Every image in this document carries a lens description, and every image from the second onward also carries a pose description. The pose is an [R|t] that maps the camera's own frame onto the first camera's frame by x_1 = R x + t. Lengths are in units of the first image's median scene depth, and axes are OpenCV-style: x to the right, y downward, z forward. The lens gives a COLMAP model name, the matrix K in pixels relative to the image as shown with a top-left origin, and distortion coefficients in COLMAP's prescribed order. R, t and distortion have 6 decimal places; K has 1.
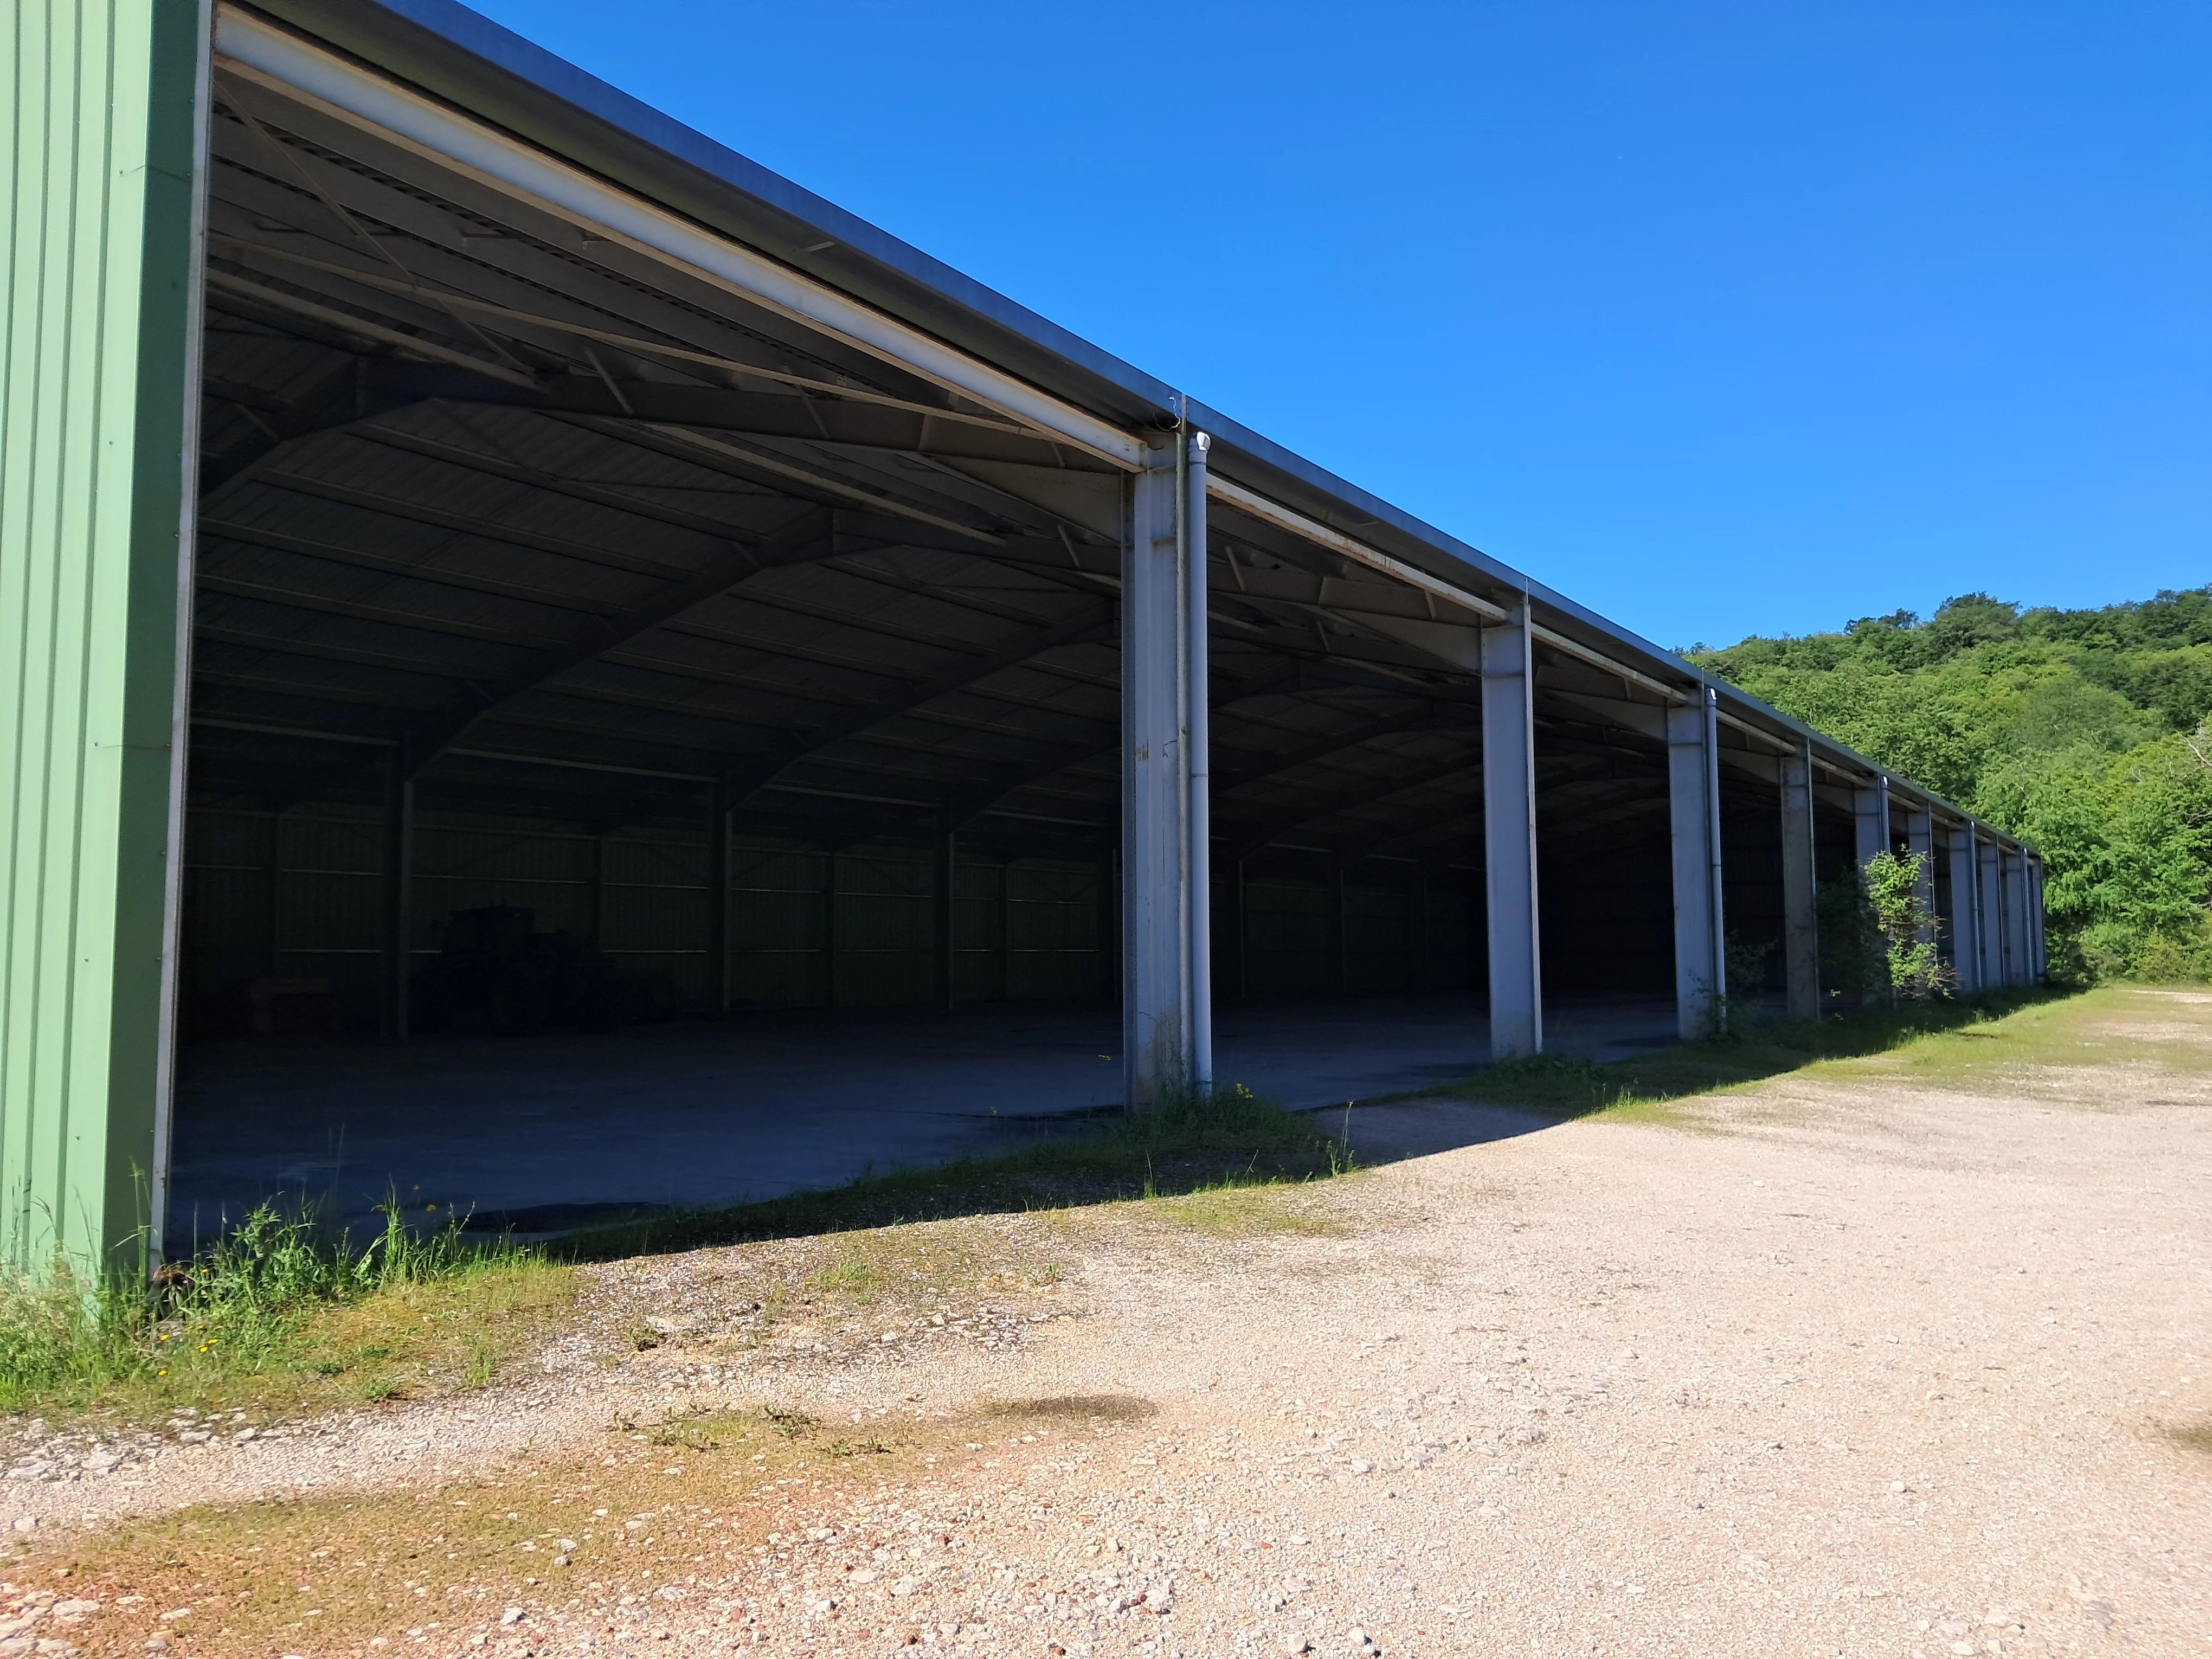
lens RADIAL K [[1726.6, 0, 1071.0], [0, 1726.6, 811.8], [0, 0, 1]] dist [0.044876, -0.076533]
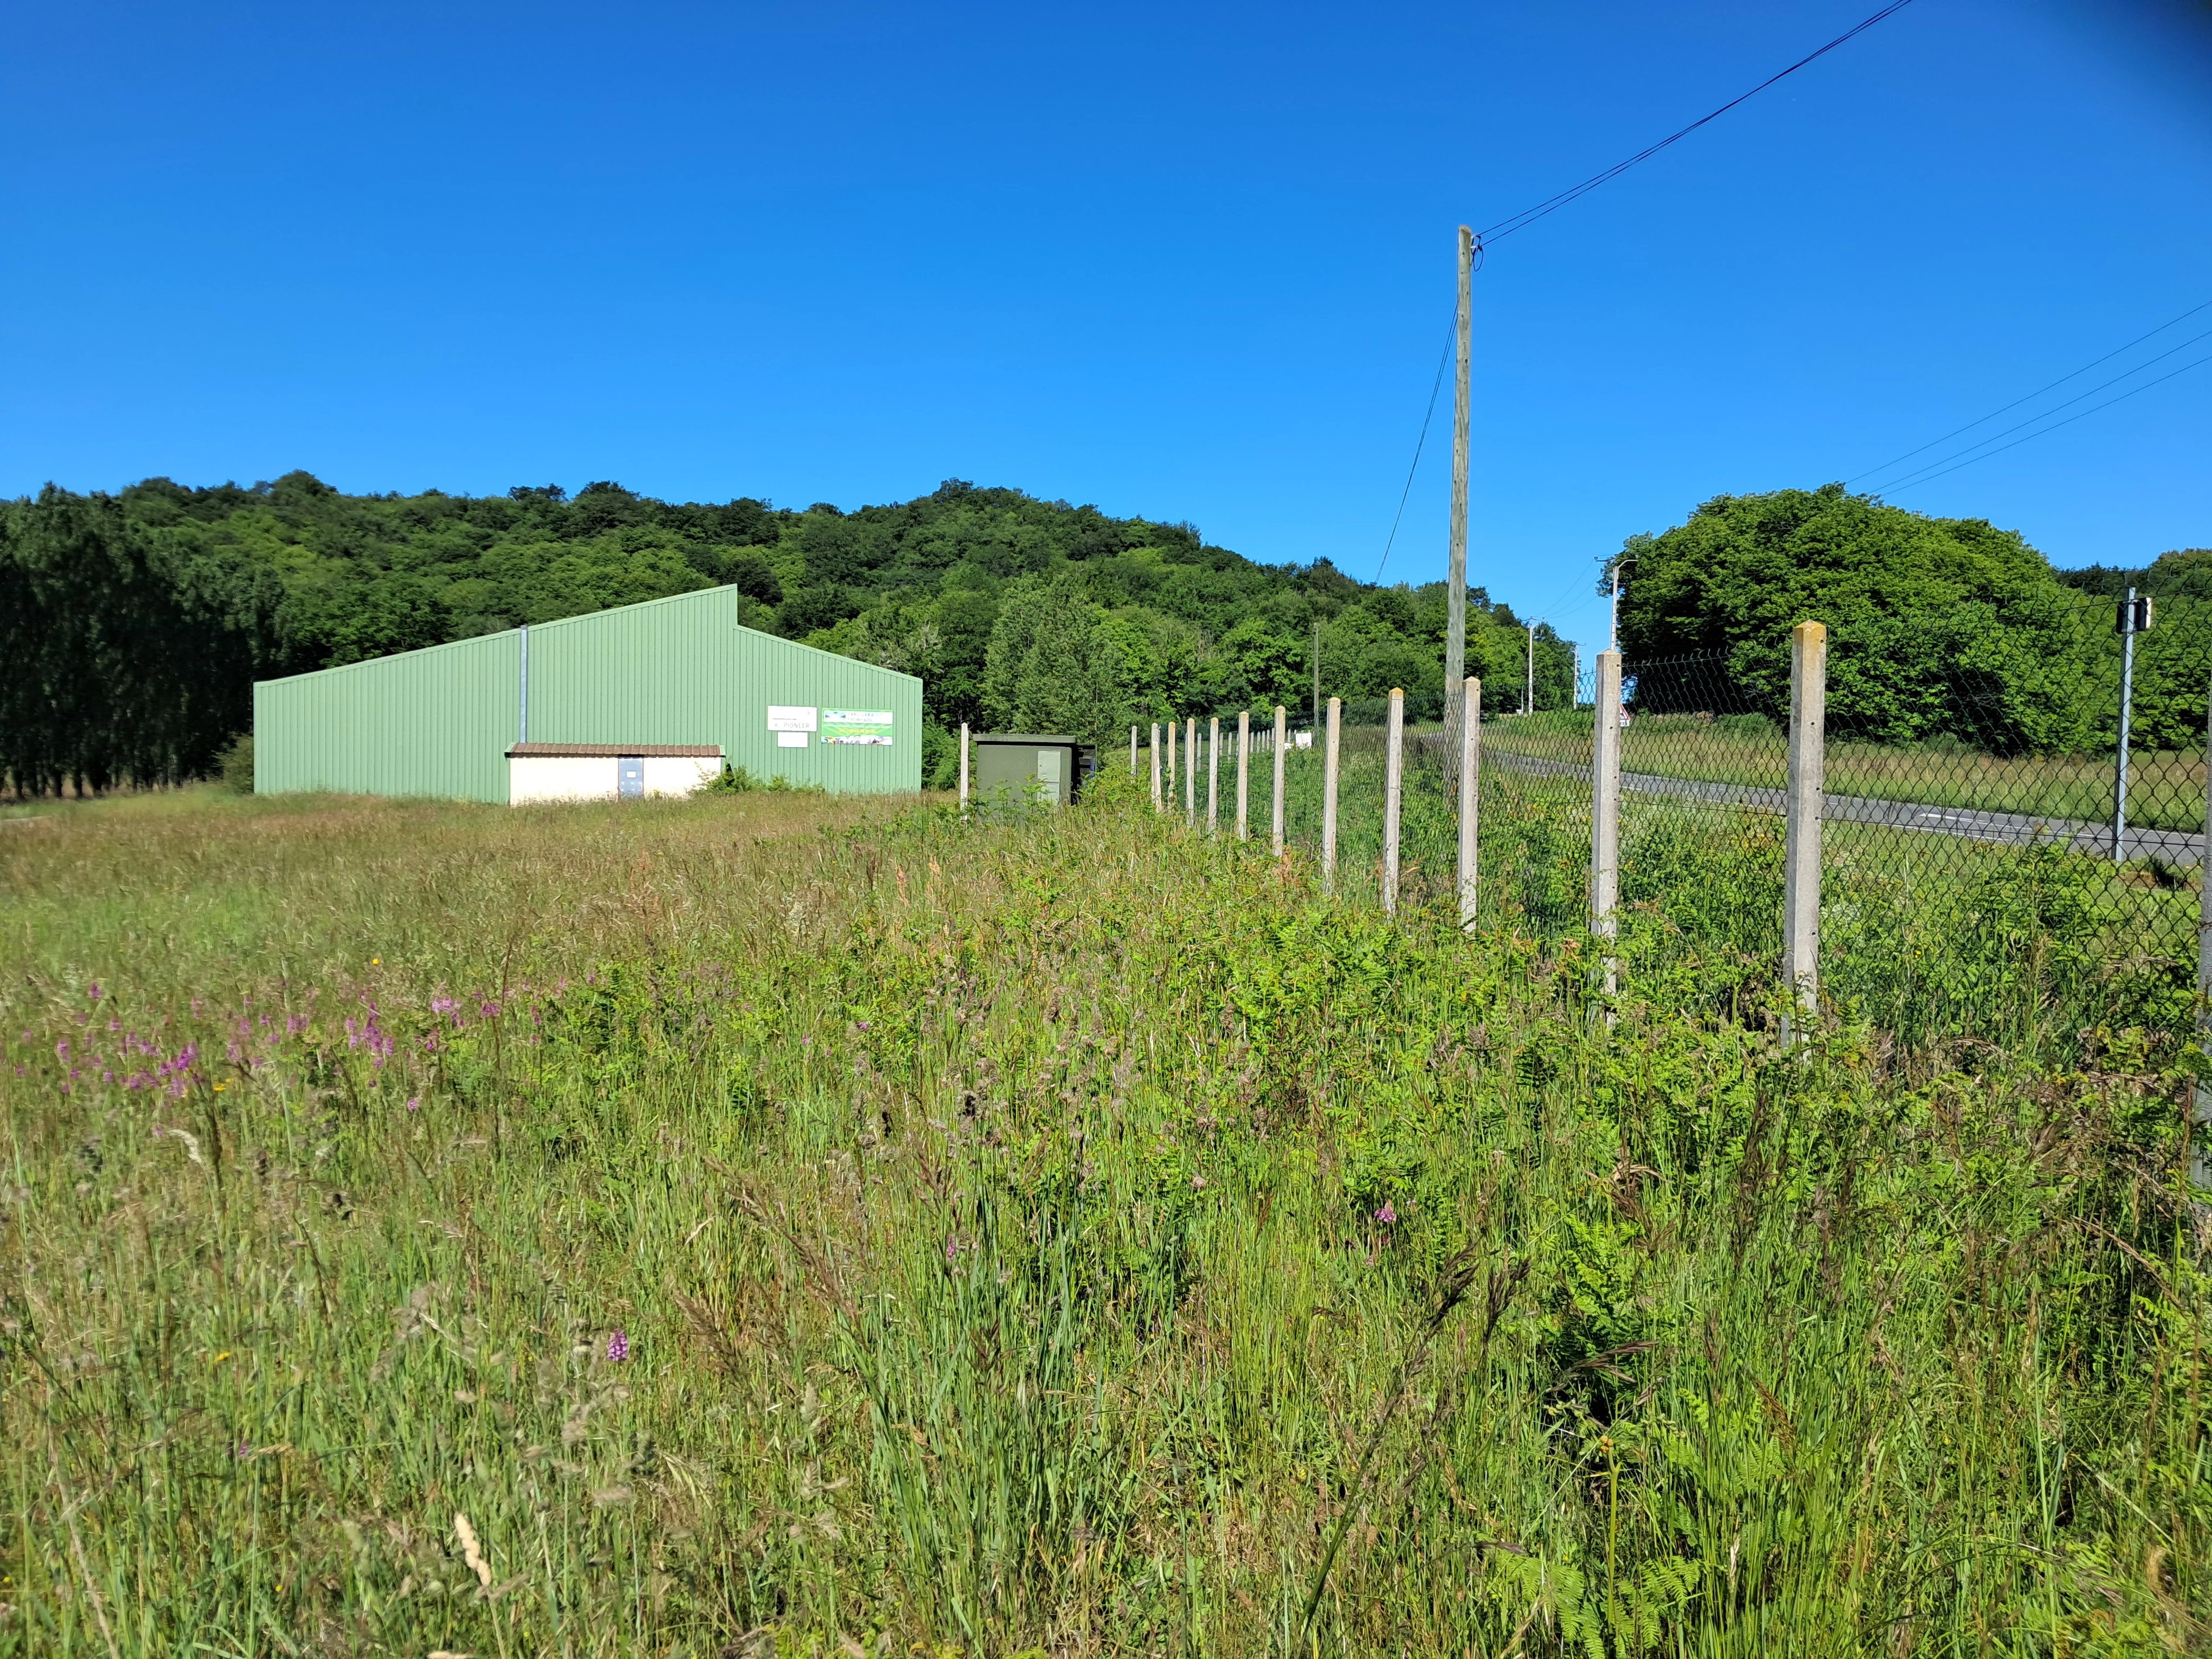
lens RADIAL K [[1726.6, 0, 1112.3], [0, 1726.6, 869.3], [0, 0, 1]] dist [0.044876, -0.076533]
pose [[0.677757, -0.021799, 0.734963, -0.621399], [-0.086989, 0.990164, 0.109585, -0.055370], [-0.730122, -0.138206, 0.669194, -0.581094]]
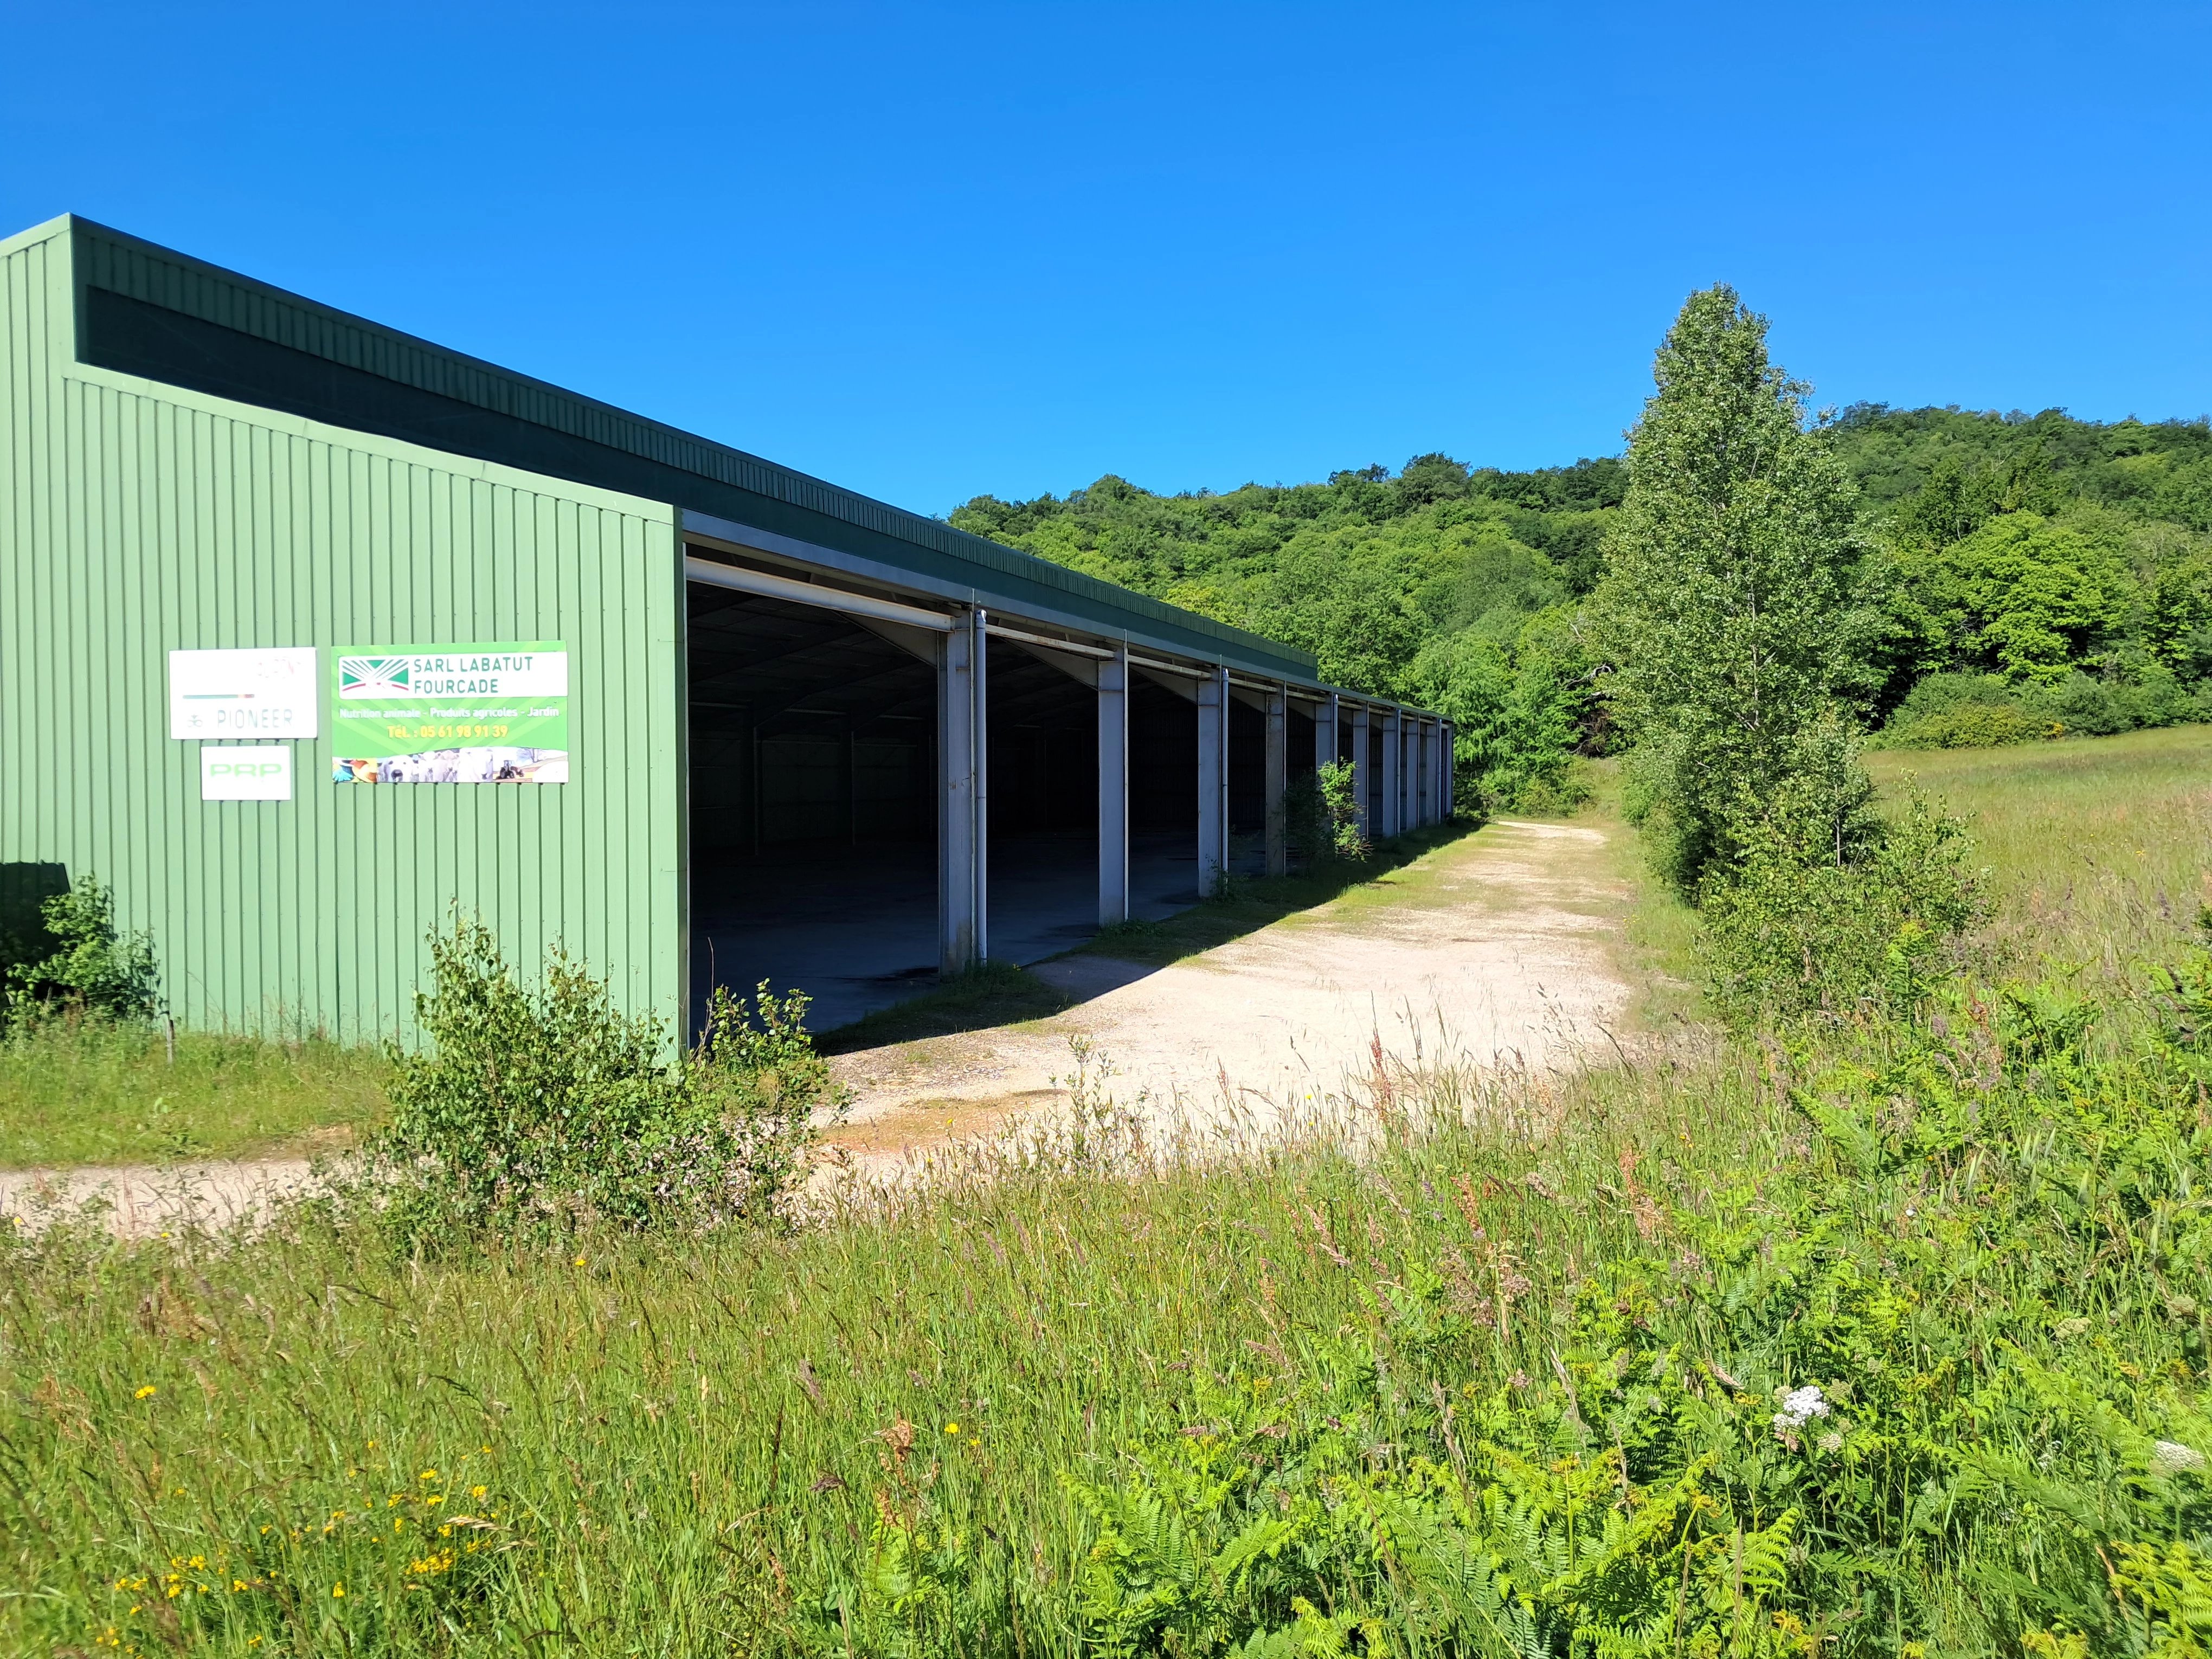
lens RADIAL K [[1726.6, 0, 1102.1], [0, 1726.6, 815.2], [0, 0, 1]] dist [0.044876, -0.076533]
pose [[0.957221, -0.005738, 0.289301, -0.055071], [-0.027145, 0.993613, 0.109524, -0.033851], [-0.288082, -0.112691, 0.950952, -0.133270]]
